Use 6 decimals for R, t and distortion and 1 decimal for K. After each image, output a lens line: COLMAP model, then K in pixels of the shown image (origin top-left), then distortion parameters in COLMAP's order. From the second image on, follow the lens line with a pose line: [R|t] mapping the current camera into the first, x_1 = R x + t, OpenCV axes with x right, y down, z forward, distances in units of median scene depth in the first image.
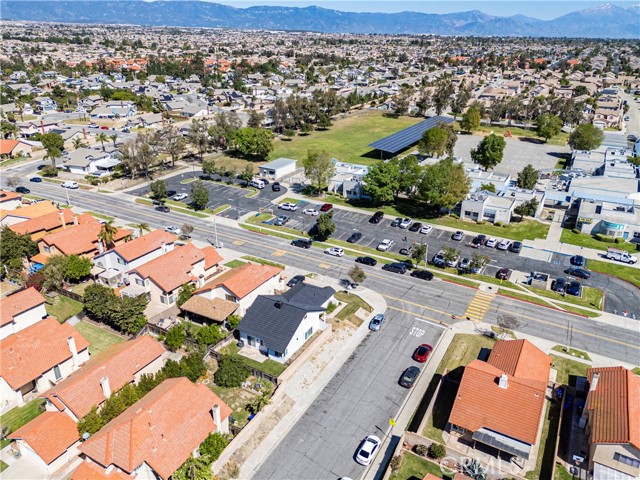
lens RADIAL K [[465.1, 0, 320.0], [0, 465.1, 240.0], [0, 0, 1]] dist [0.087240, -0.108935]
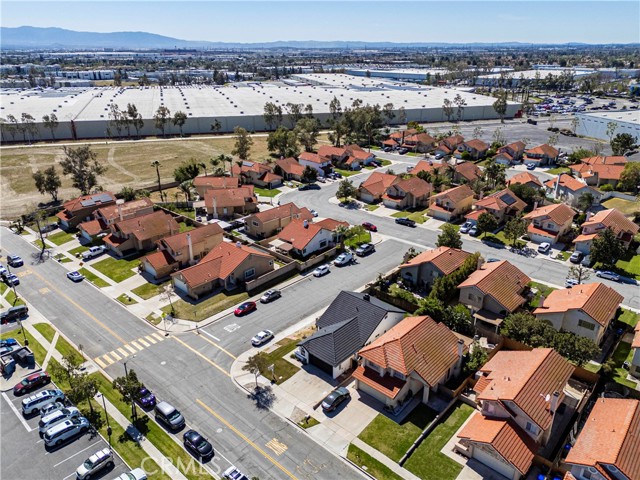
lens RADIAL K [[465.1, 0, 320.0], [0, 465.1, 240.0], [0, 0, 1]] dist [0.087240, -0.108935]
pose [[-0.977783, -0.093303, 0.187710, -0.104490], [0.069744, 0.699656, 0.711068, -0.436839], [-0.197677, 0.708361, -0.677604, 1.014900]]
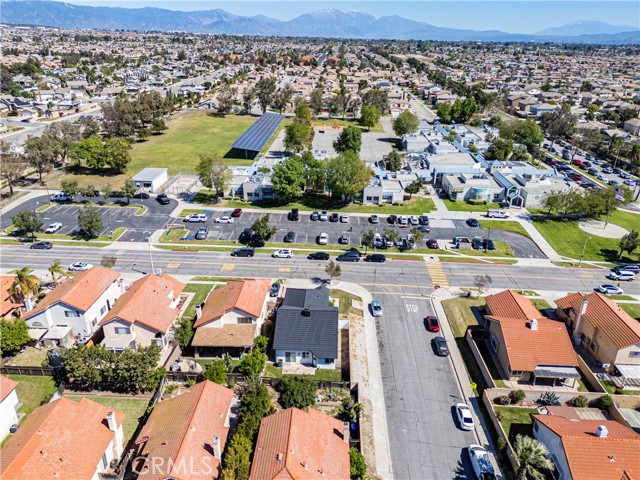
lens RADIAL K [[465.1, 0, 320.0], [0, 465.1, 240.0], [0, 0, 1]] dist [0.087240, -0.108935]
pose [[0.889177, -0.177260, 0.421833, -0.276520], [0.175665, 0.983510, 0.043002, -0.029097], [-0.422500, 0.035865, 0.905653, 0.066103]]
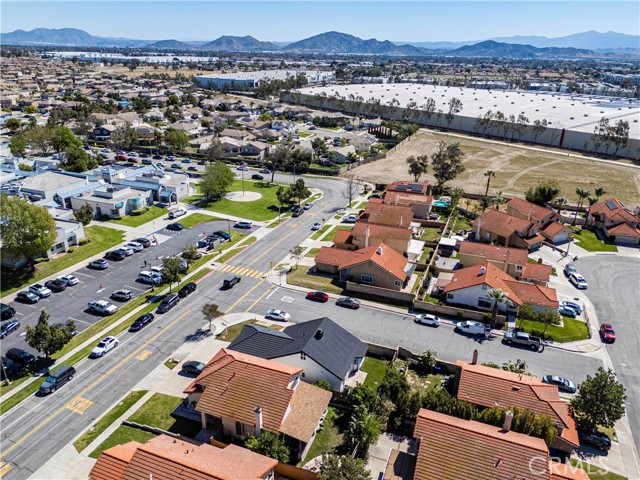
lens RADIAL K [[465.1, 0, 320.0], [0, 465.1, 240.0], [0, 0, 1]] dist [0.087240, -0.108935]
pose [[-0.143908, -0.385456, 0.911435, -0.531178], [0.376284, 0.830528, 0.410651, -0.244820], [-0.915260, 0.402055, 0.025522, 0.559045]]
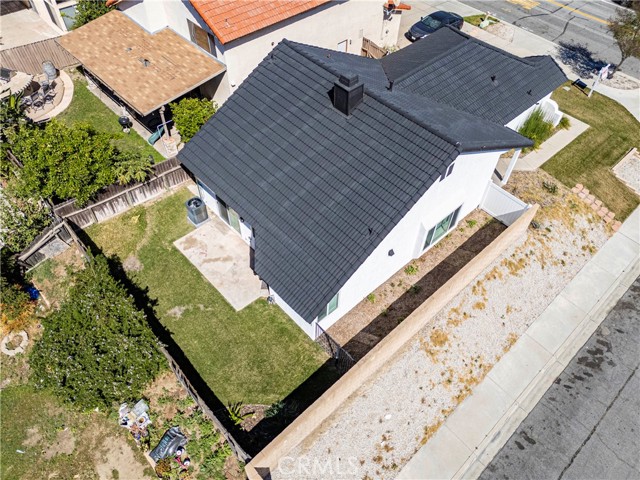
lens RADIAL K [[465.1, 0, 320.0], [0, 465.1, 240.0], [0, 0, 1]] dist [0.087240, -0.108935]
pose [[0.954531, 0.238634, -0.178674, -0.025581], [-0.132968, 0.877240, 0.461270, 0.059090], [0.266815, -0.416538, 0.869083, 0.470415]]
